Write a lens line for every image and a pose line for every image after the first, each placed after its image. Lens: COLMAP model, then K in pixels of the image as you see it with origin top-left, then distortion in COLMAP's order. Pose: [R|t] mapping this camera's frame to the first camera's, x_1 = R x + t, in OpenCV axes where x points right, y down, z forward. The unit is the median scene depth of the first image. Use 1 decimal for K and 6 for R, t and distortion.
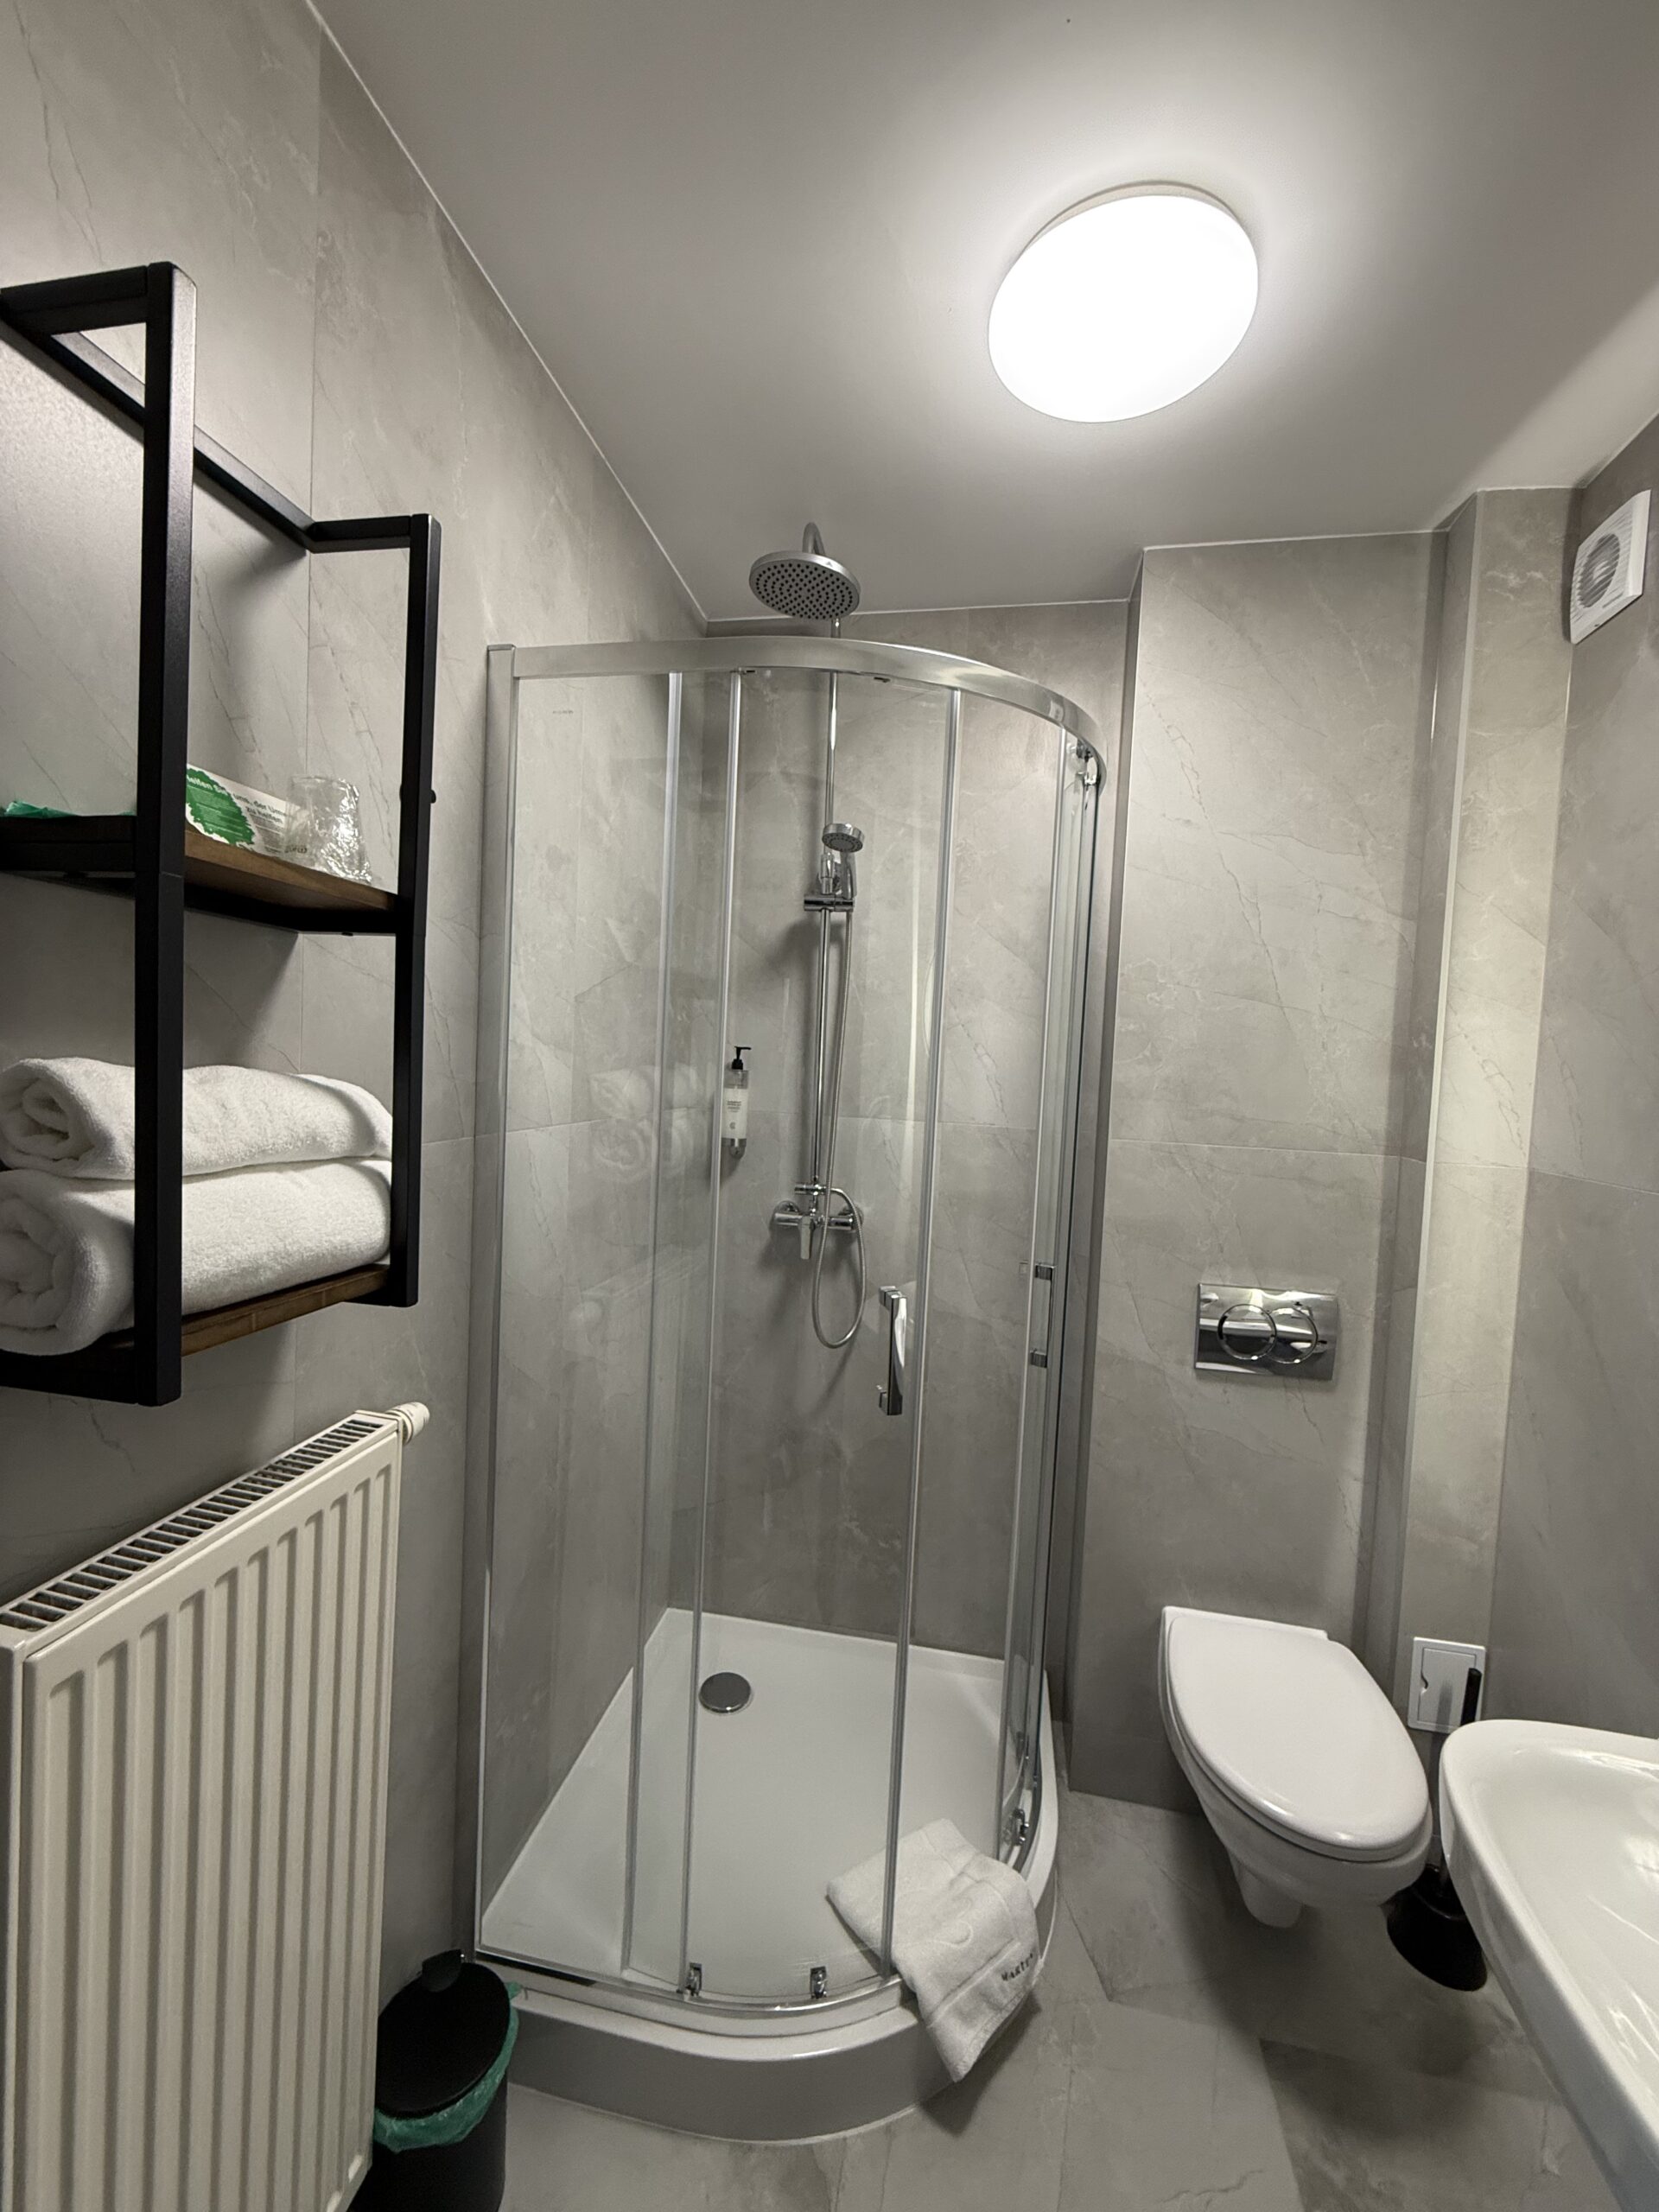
lens RADIAL K [[877.8, 0, 829.5], [0, 877.8, 1106.0], [0, 0, 1]] dist [-0.000256, -0.000058]
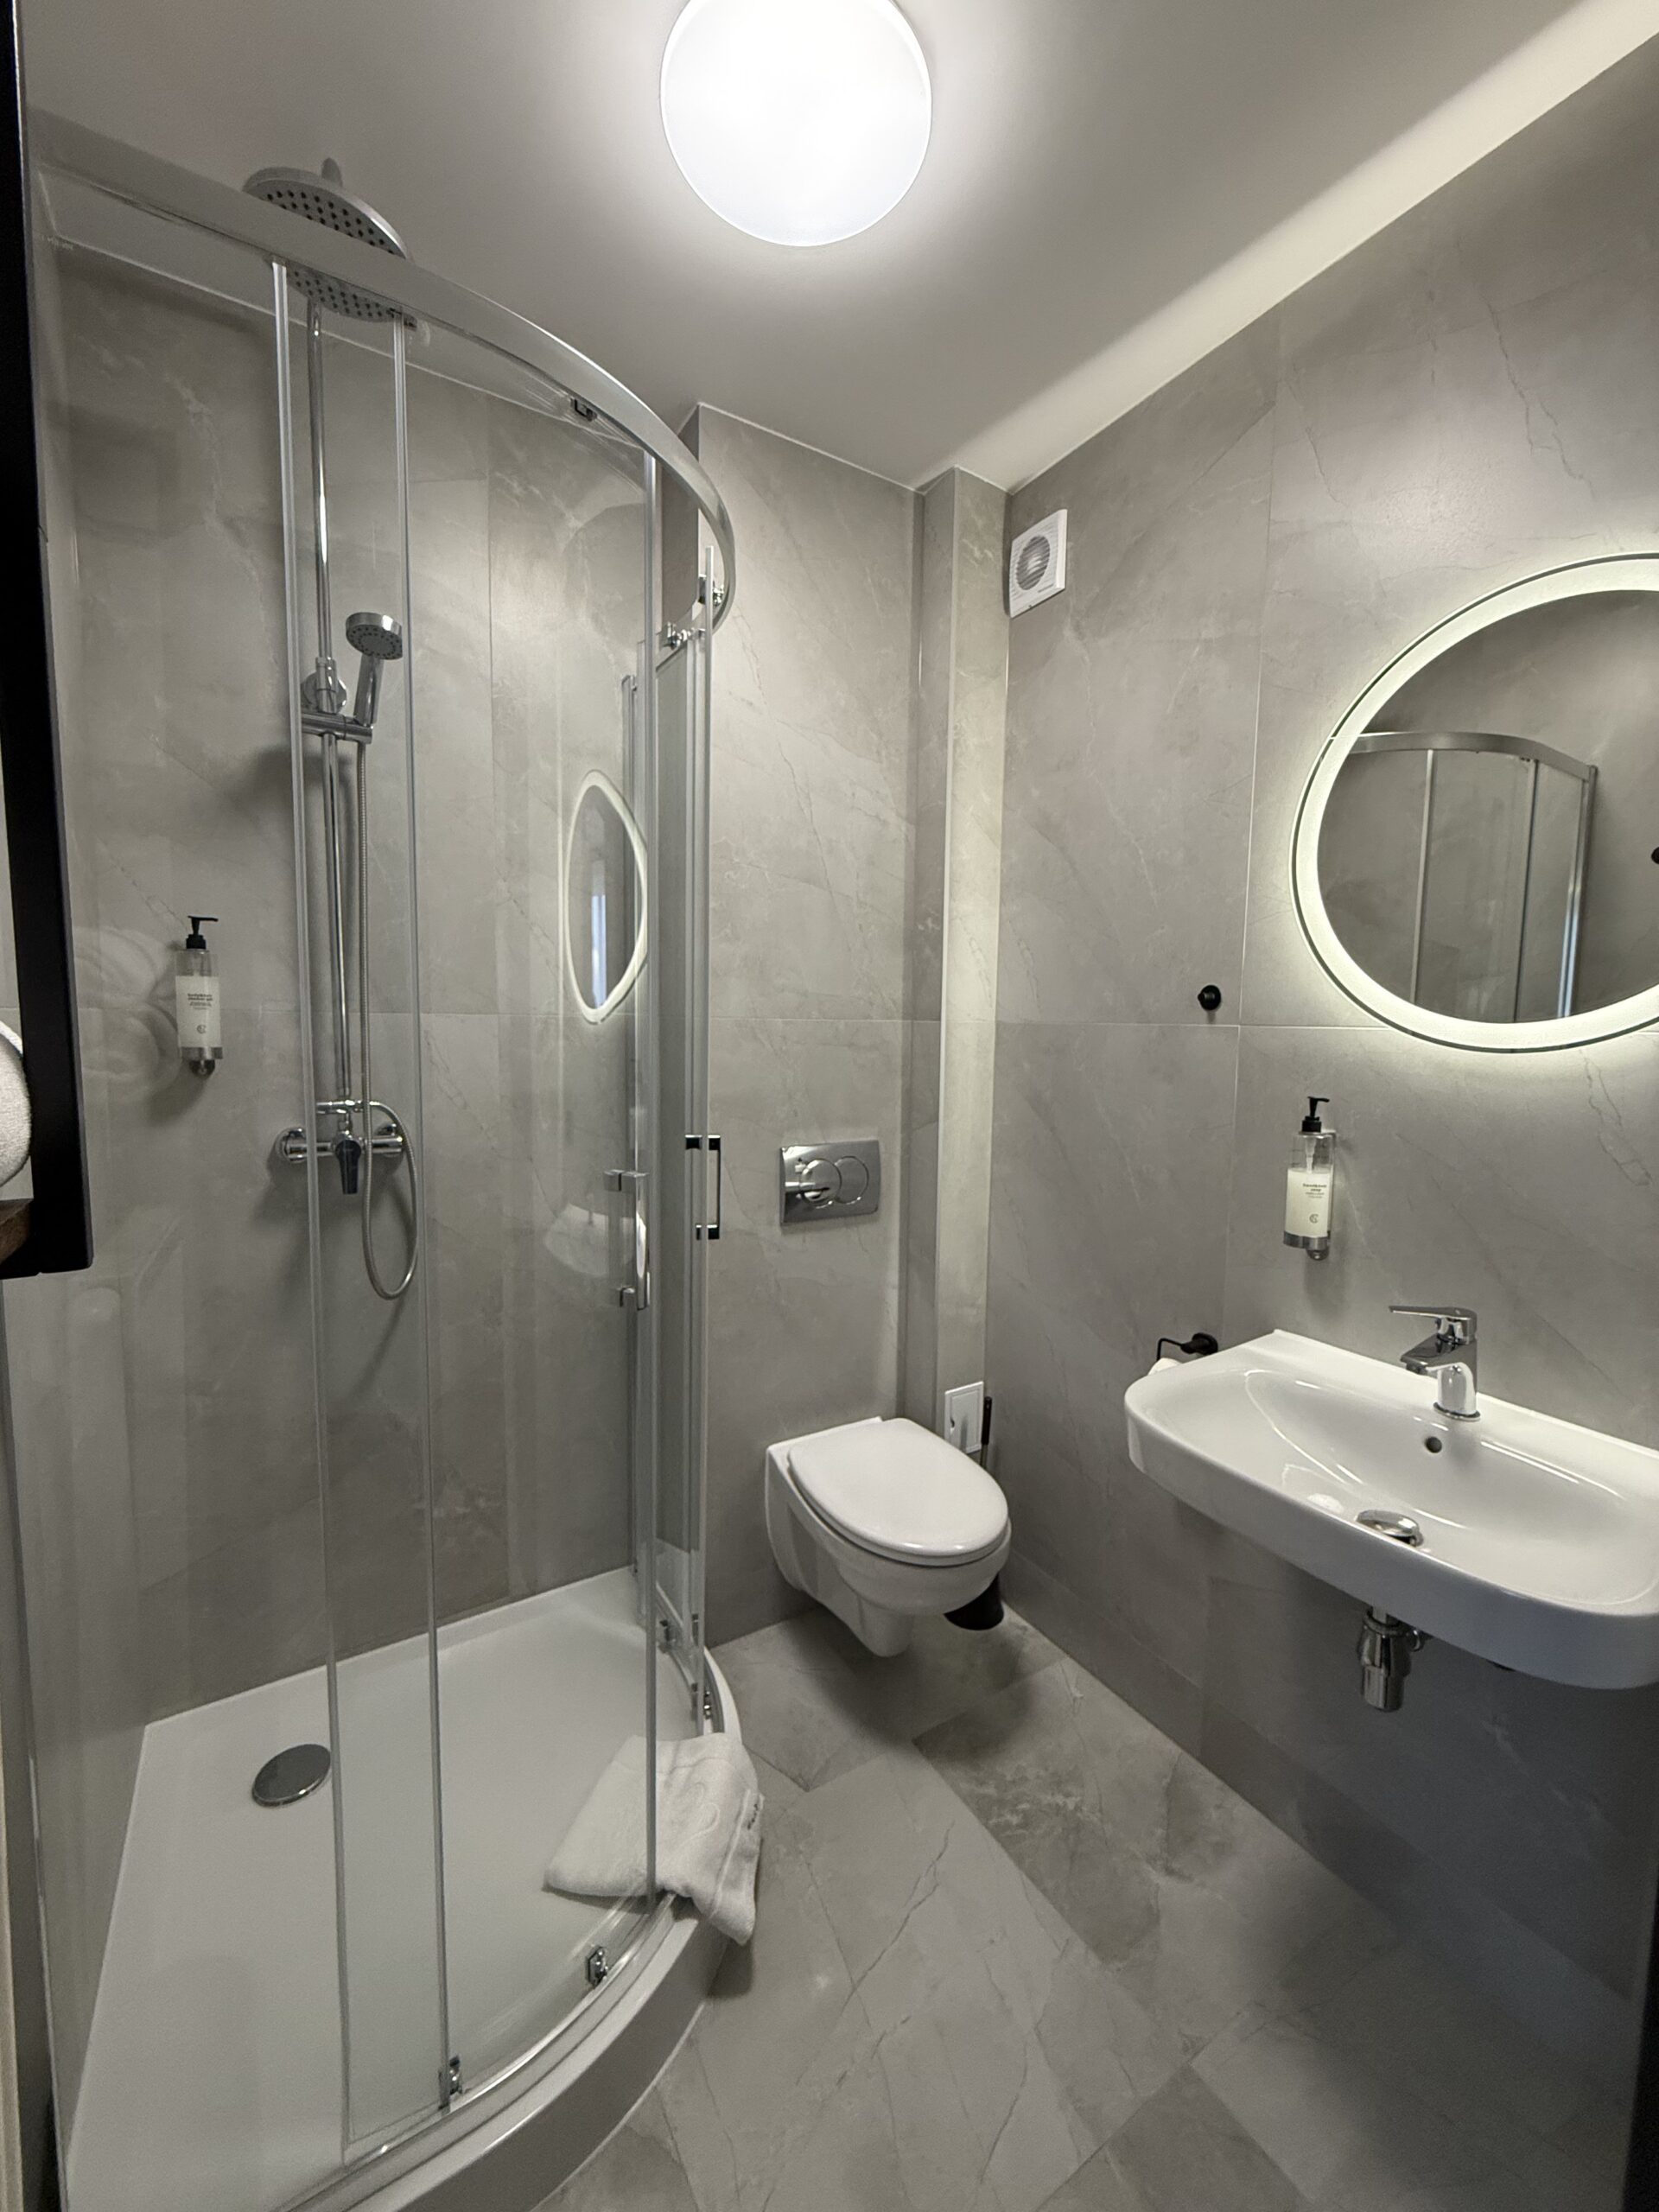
lens RADIAL K [[877.8, 0, 829.5], [0, 877.8, 1106.0], [0, 0, 1]] dist [-0.000256, -0.000058]
pose [[0.735695, -0.100430, 0.669826, -0.279549], [0.055110, 0.994543, 0.088586, 0.063666], [-0.675067, -0.028259, 0.737215, 0.176910]]
